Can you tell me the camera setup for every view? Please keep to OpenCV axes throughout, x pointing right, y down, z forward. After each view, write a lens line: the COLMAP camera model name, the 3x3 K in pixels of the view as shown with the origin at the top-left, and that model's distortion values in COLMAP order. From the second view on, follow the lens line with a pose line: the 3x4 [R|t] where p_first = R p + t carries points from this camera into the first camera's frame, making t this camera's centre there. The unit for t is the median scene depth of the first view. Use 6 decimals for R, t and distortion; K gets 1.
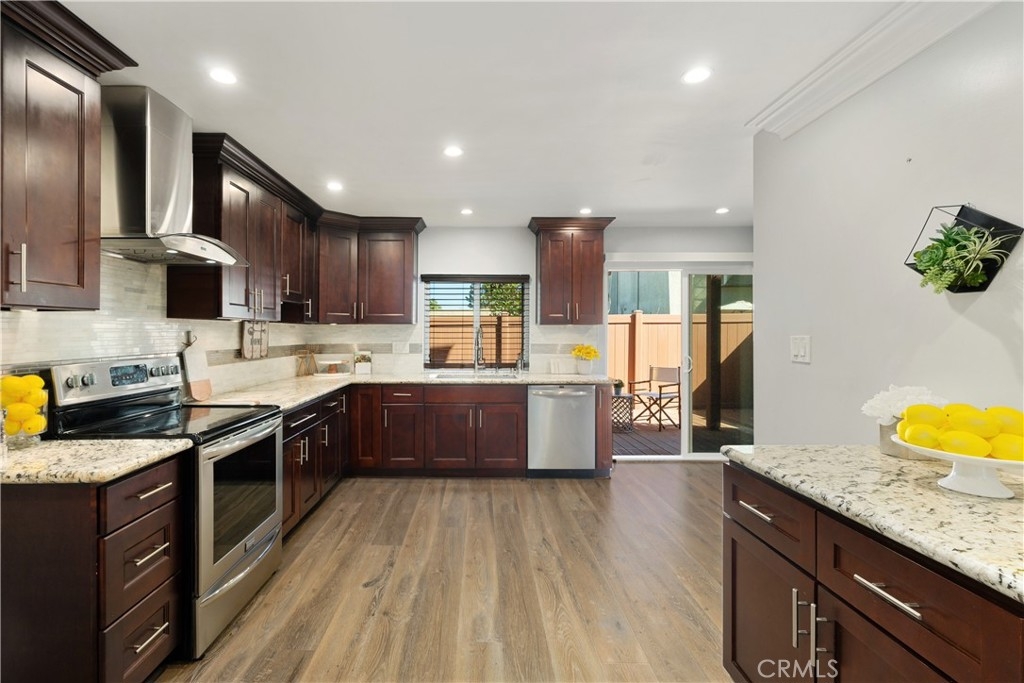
lens RADIAL K [[444.7, 0, 490.3], [0, 444.7, 332.8], [0, 0, 1]] dist [0.001317, -0.000268]
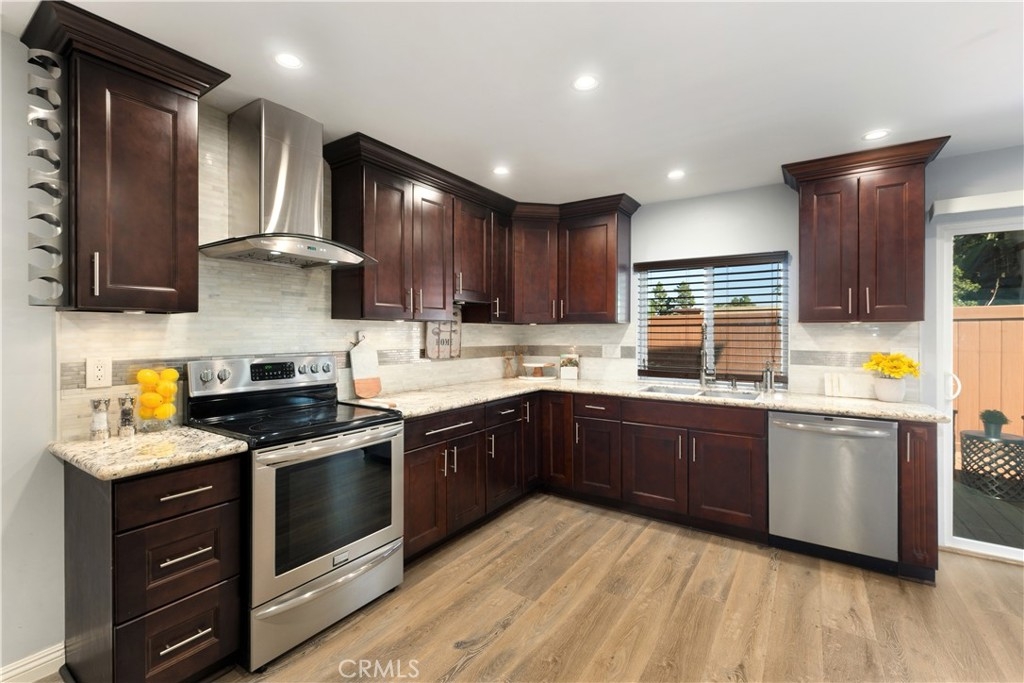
lens RADIAL K [[444.7, 0, 521.4], [0, 444.7, 333.2], [0, 0, 1]] dist [0.001317, -0.000268]
pose [[0.829786, 0.002672, -0.558076, 0.169472], [-0.003641, 0.999993, -0.000625, -0.000068], [0.558070, 0.002550, 0.829790, 0.248291]]
